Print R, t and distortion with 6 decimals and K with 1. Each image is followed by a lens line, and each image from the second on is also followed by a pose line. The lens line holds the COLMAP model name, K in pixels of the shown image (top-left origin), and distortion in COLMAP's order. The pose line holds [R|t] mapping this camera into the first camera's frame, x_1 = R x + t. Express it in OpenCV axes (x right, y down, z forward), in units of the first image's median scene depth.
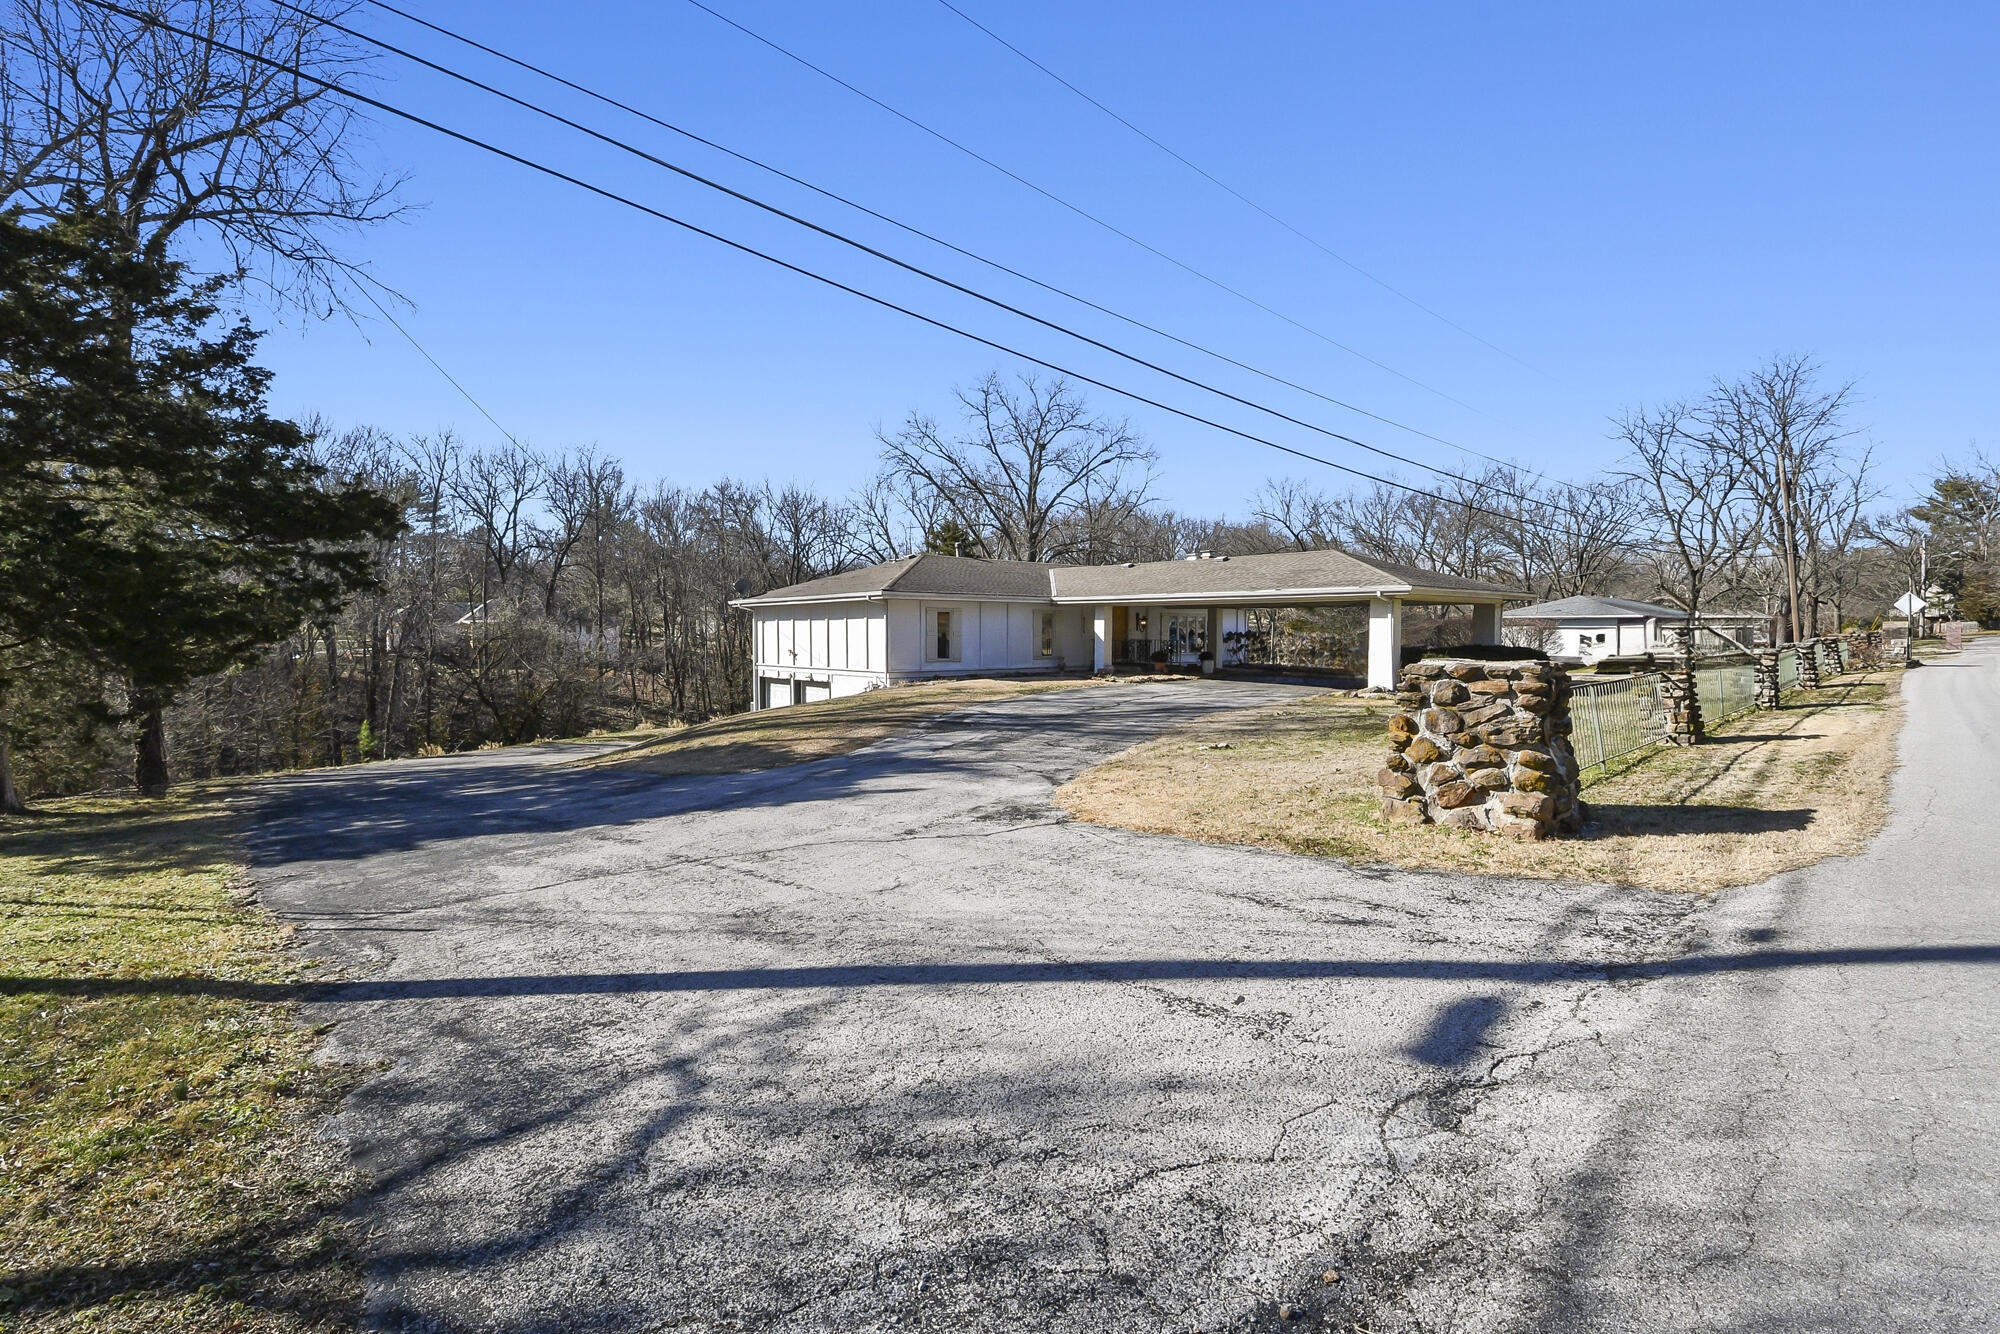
lens RADIAL K [[900.7, 0, 1009.9], [0, 900.7, 629.2], [0, 0, 1]] dist [0.017064, -0.017138]
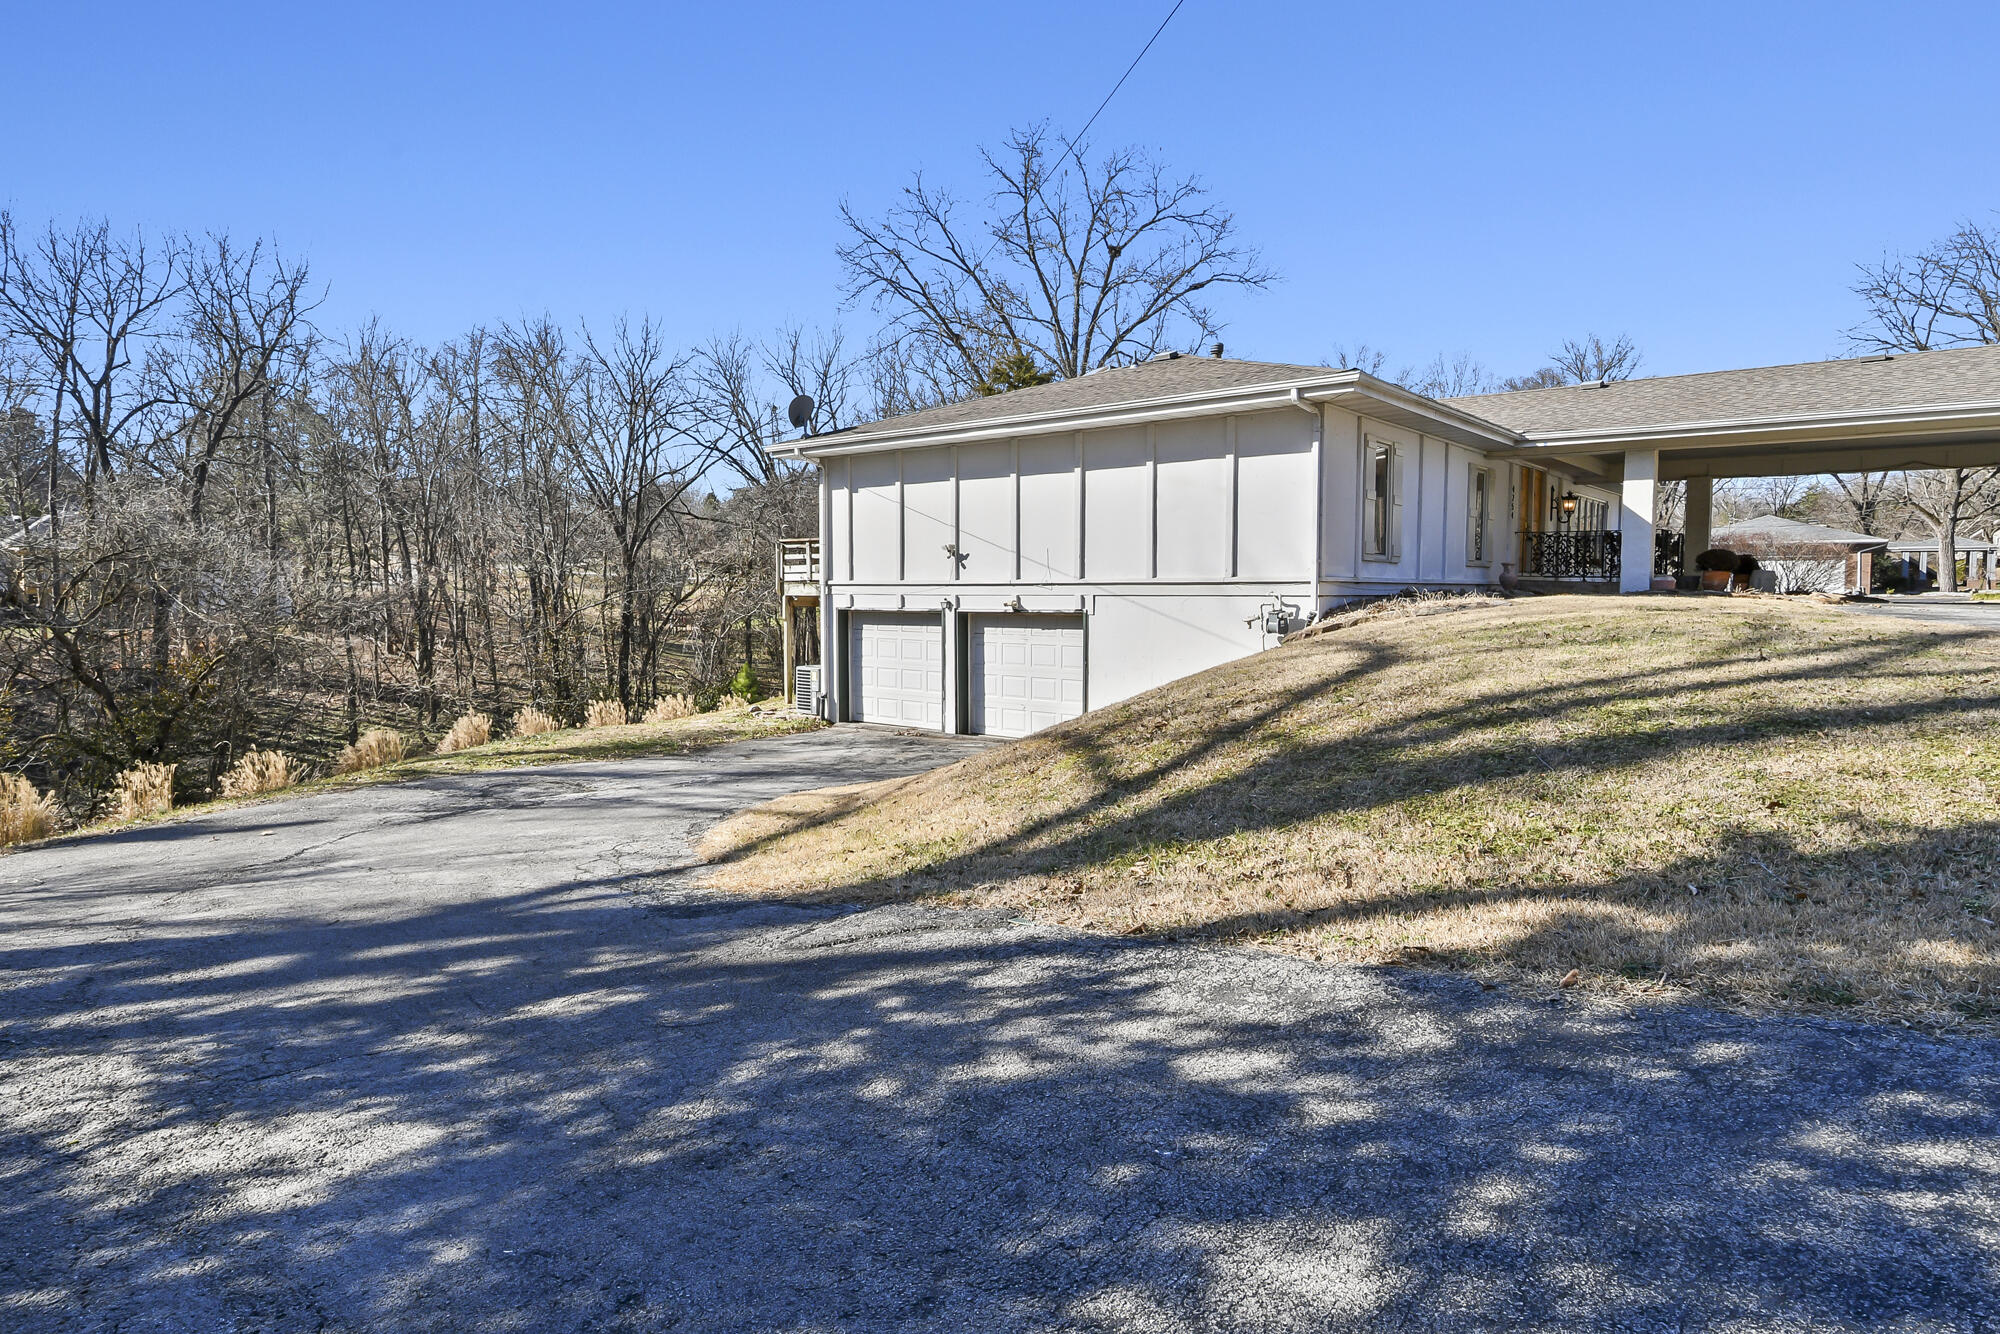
lens RADIAL K [[1111.2, 0, 1000.0], [0, 1111.2, 667.0], [0, 0, 1]] dist [-0.001089, -0.000304]
pose [[0.980631, -0.014315, 0.195342, -0.323349], [0.000448, 0.997487, 0.070845, 0.043481], [-0.195866, -0.069385, 0.978173, 0.441983]]
